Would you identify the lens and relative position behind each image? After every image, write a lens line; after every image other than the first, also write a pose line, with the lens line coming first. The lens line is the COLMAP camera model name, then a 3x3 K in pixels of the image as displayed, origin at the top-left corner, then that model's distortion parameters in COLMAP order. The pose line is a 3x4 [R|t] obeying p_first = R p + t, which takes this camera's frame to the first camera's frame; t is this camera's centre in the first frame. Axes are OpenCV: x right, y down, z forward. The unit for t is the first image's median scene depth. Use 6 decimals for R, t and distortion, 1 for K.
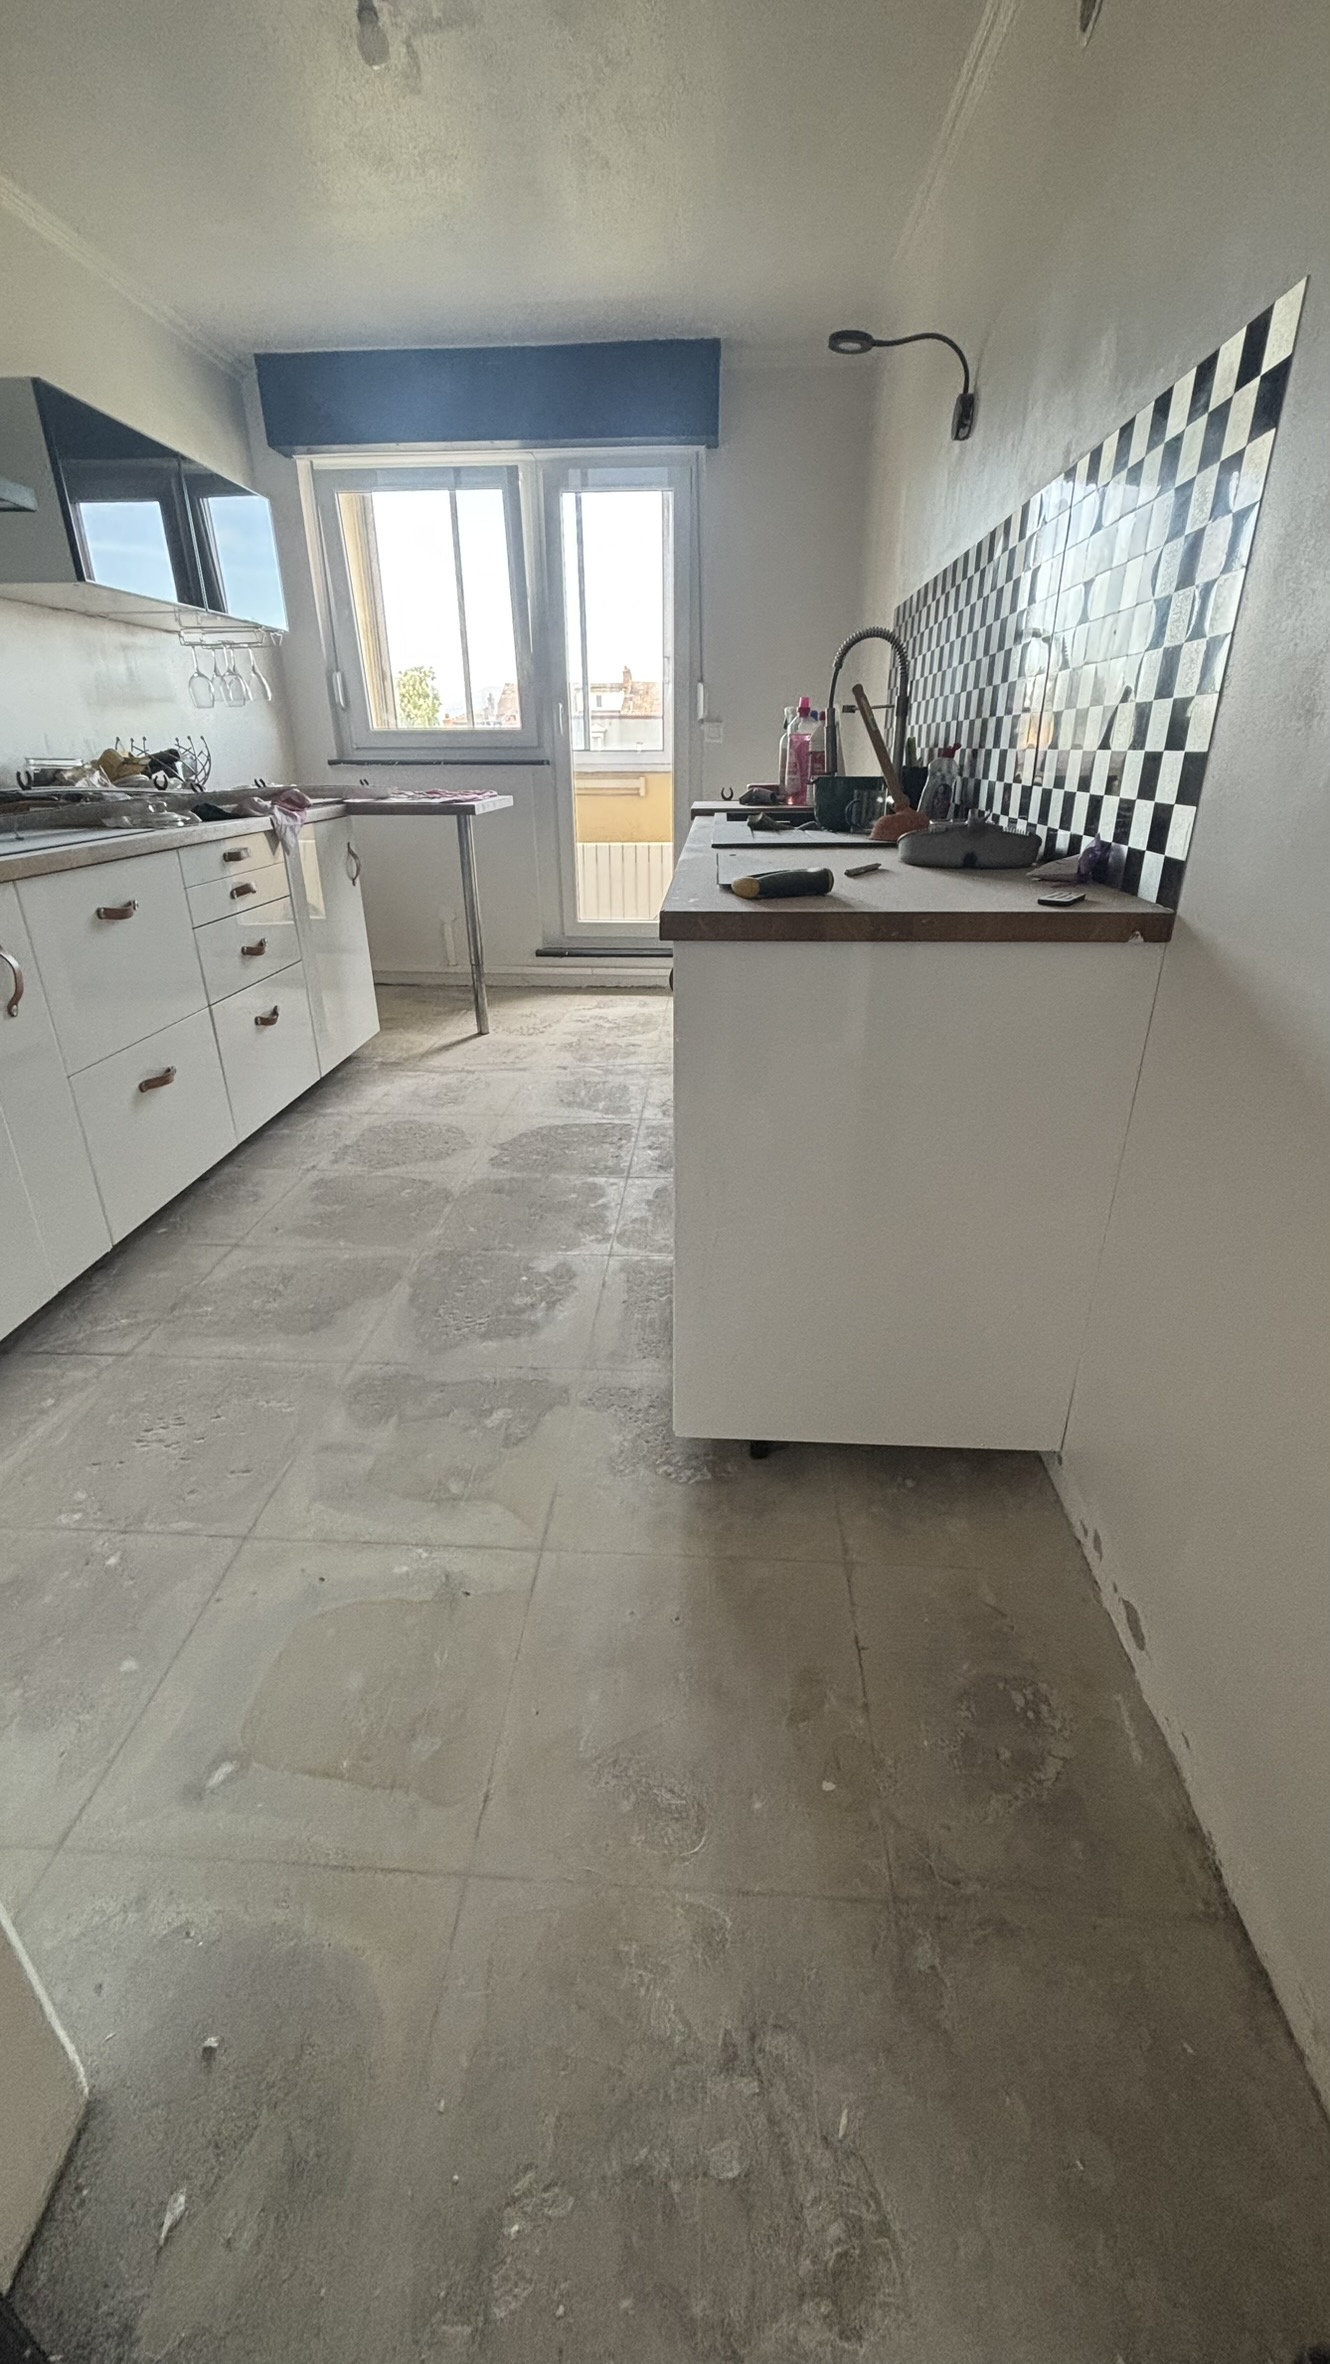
lens RADIAL K [[975.7, 0, 669.4], [0, 975.7, 1178.6], [0, 0, 1]] dist [0.001532, 0.000216]
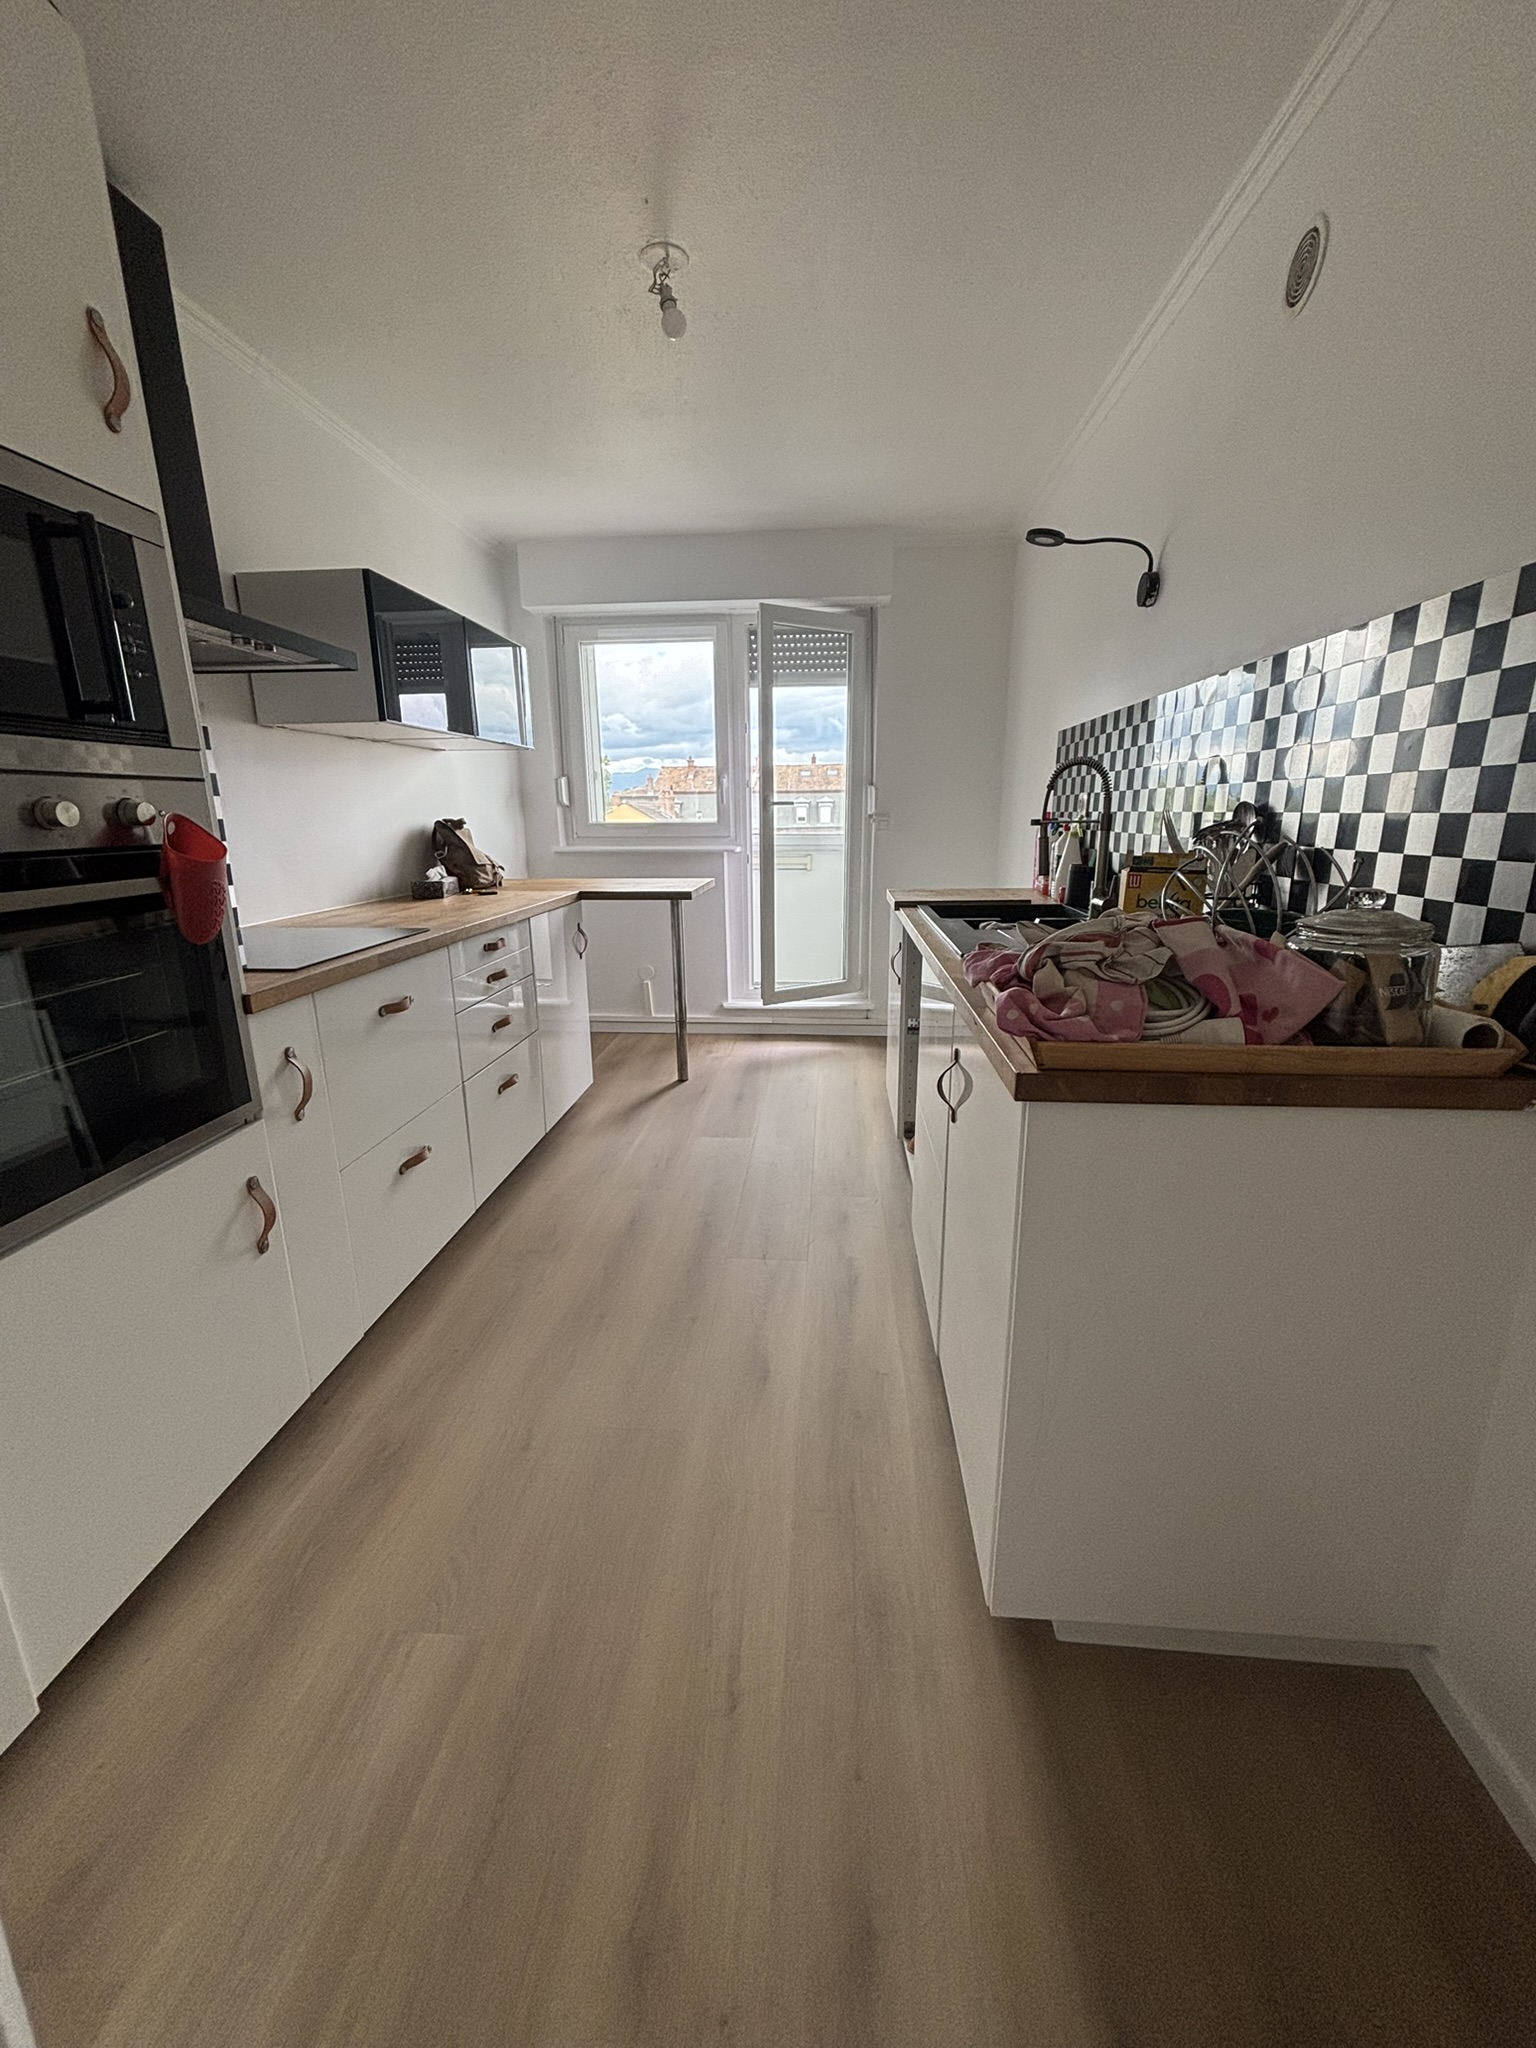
lens RADIAL K [[830.3, 0, 768.0], [0, 830.3, 1024.0], [0, 0, 1]] dist [-0.003561, 0.000105]
pose [[0.999696, 0.002520, -0.024542, -0.080537], [-0.006606, 0.985786, -0.167876, -0.064123], [0.023771, 0.167987, 0.985503, 0.066090]]
